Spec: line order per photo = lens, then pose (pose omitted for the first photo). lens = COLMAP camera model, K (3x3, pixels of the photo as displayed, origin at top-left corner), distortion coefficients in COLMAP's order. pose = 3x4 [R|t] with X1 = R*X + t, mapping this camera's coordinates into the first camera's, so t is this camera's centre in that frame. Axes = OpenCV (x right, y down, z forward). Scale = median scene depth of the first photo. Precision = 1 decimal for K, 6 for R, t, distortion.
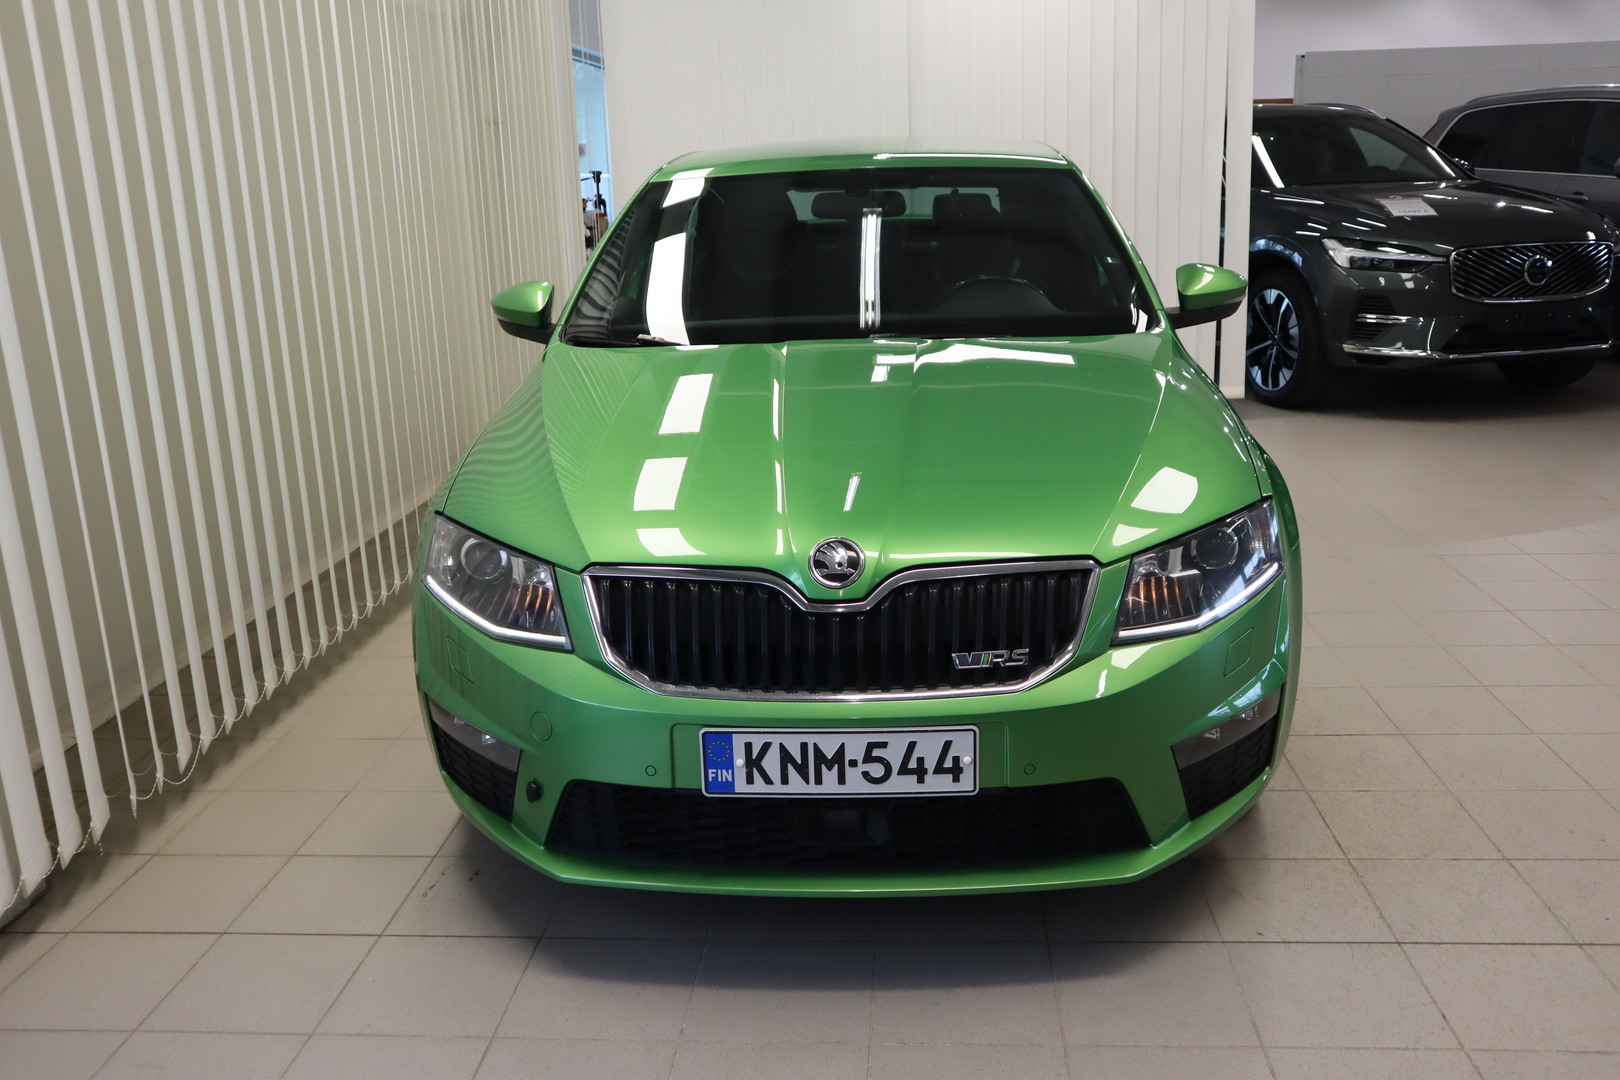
lens RADIAL K [[1393.4, 0, 810.0], [0, 1393.4, 540.0], [0, 0, 1]] dist [-0.012418, -0.009621]
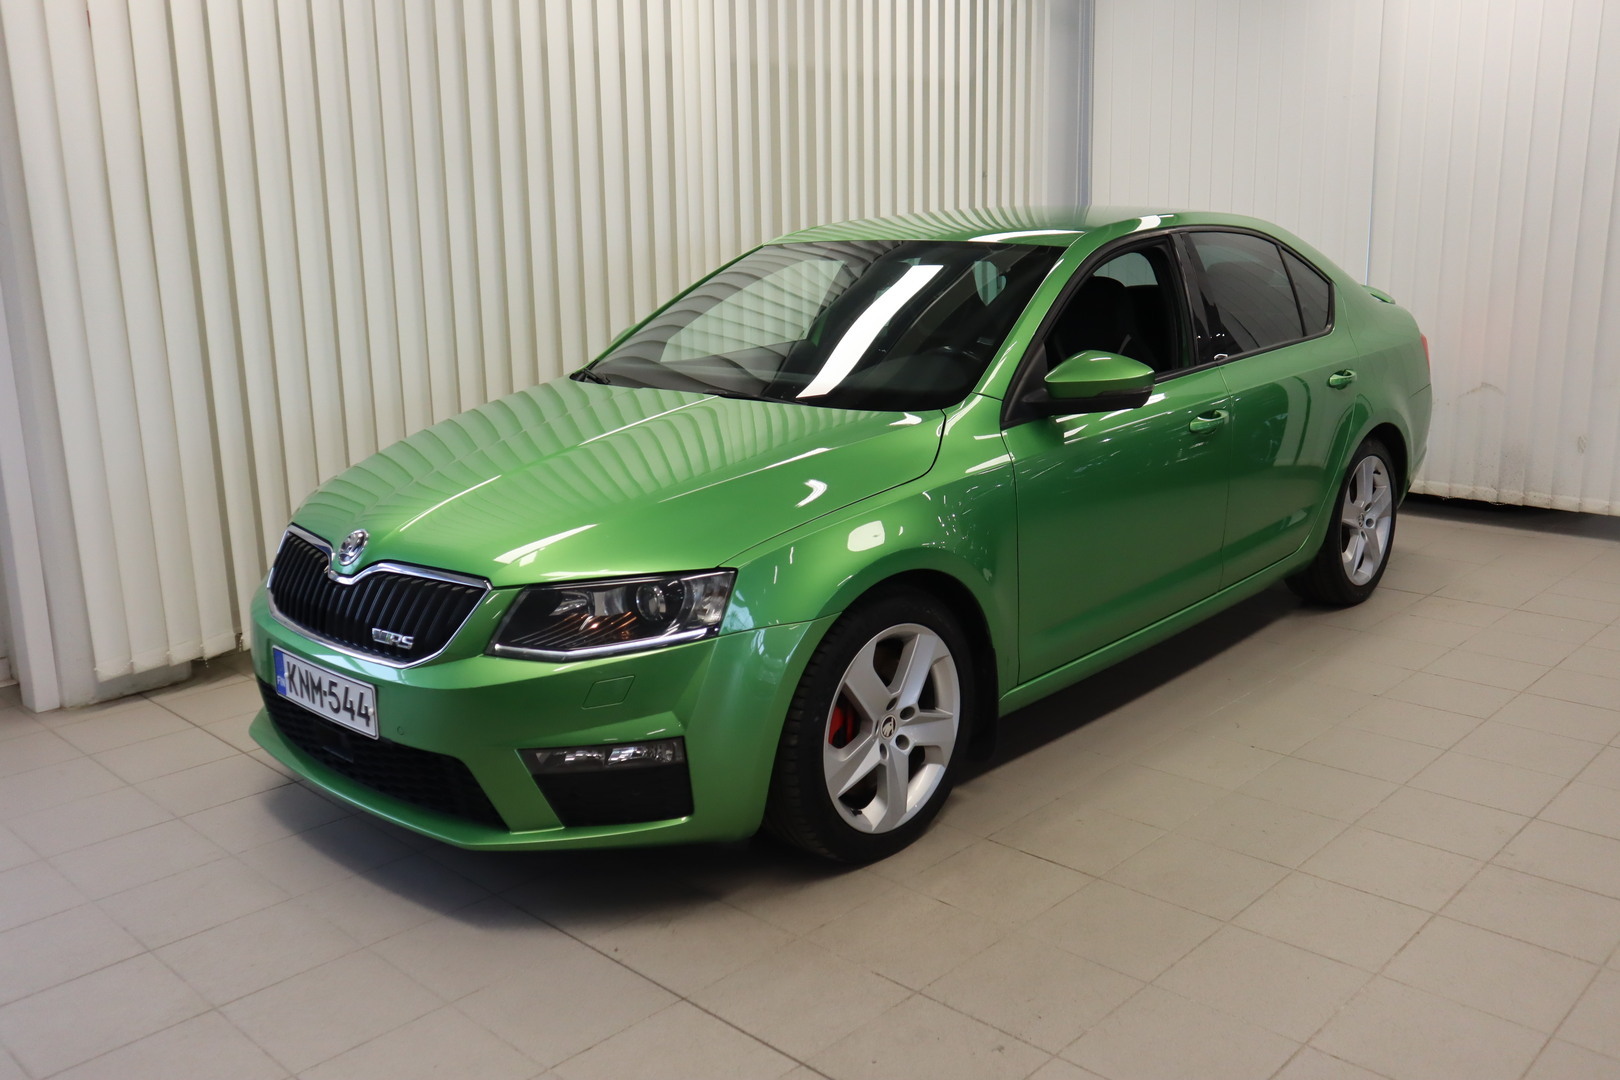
lens RADIAL K [[1393.4, 0, 810.0], [0, 1393.4, 540.0], [0, 0, 1]] dist [-0.012418, -0.009621]
pose [[0.768258, 0.166272, -0.618169, 1.199393], [-0.175038, 0.983440, 0.046983, -0.132086], [0.615744, 0.072108, 0.784640, 0.217070]]
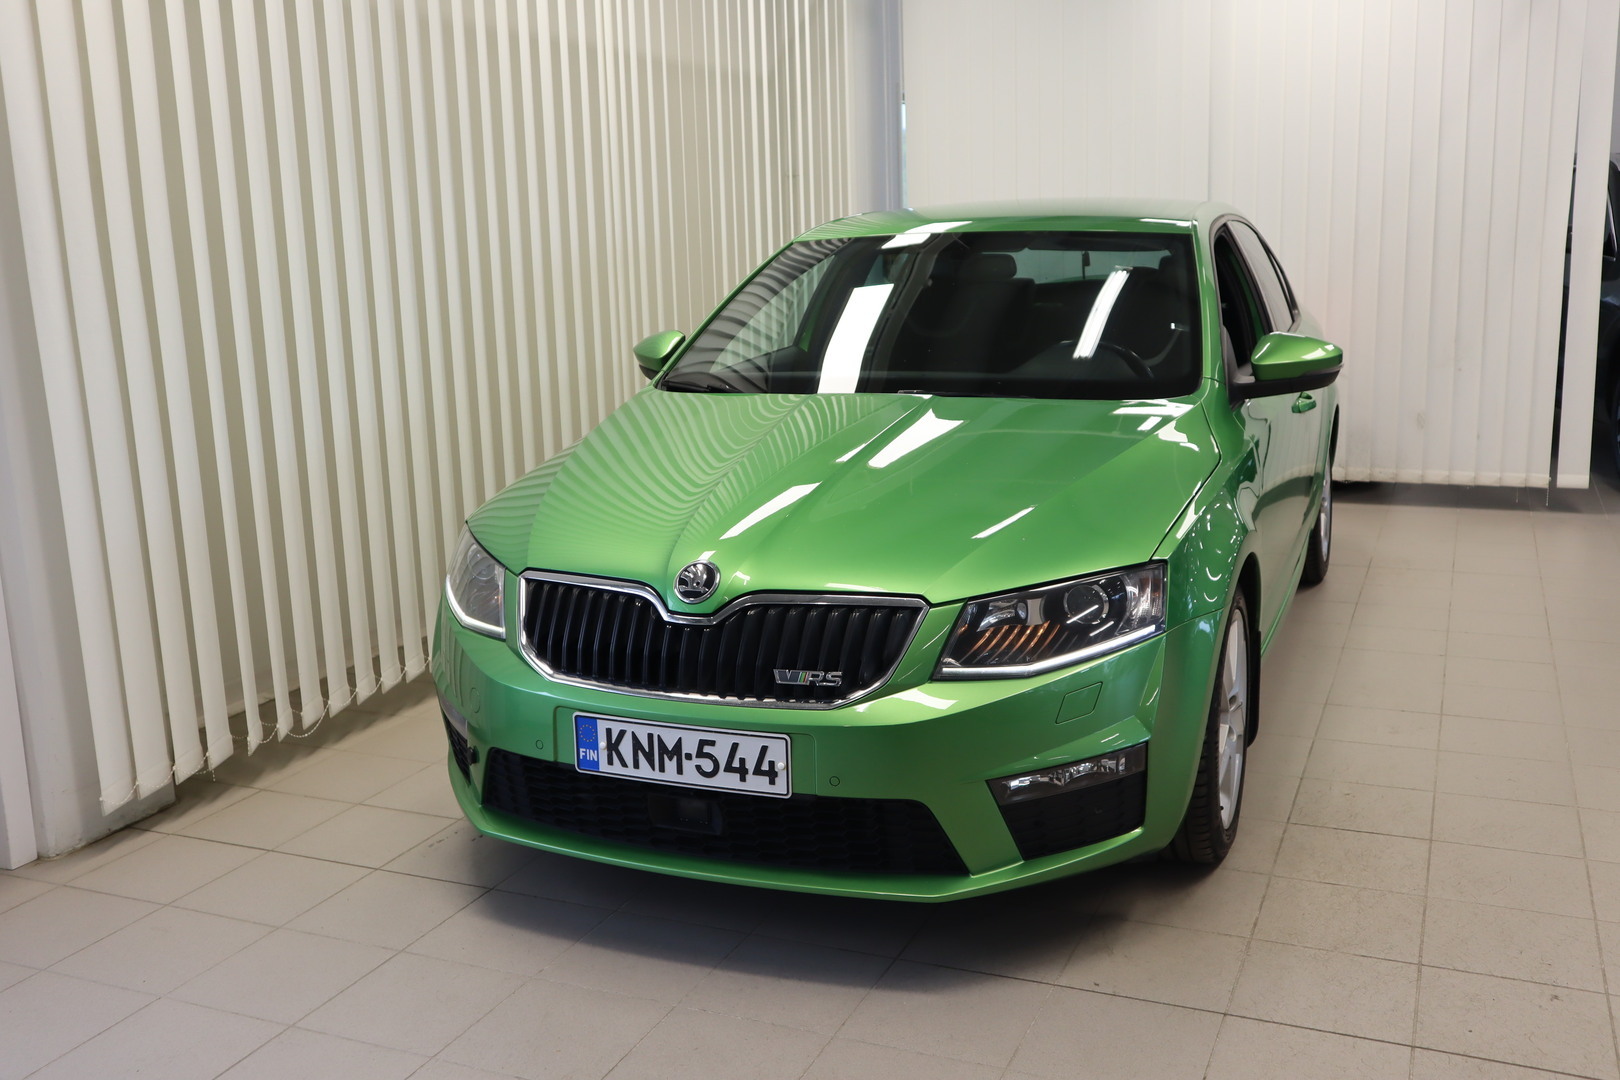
lens RADIAL K [[1534.5, 0, 810.0], [0, 1534.5, 540.0], [0, 0, 1]] dist [-0.008362, -0.002570]
pose [[0.945483, 0.073900, -0.317177, 0.510165], [-0.089162, 0.995442, -0.033855, 0.016727], [0.313229, 0.060289, 0.947762, -0.174526]]
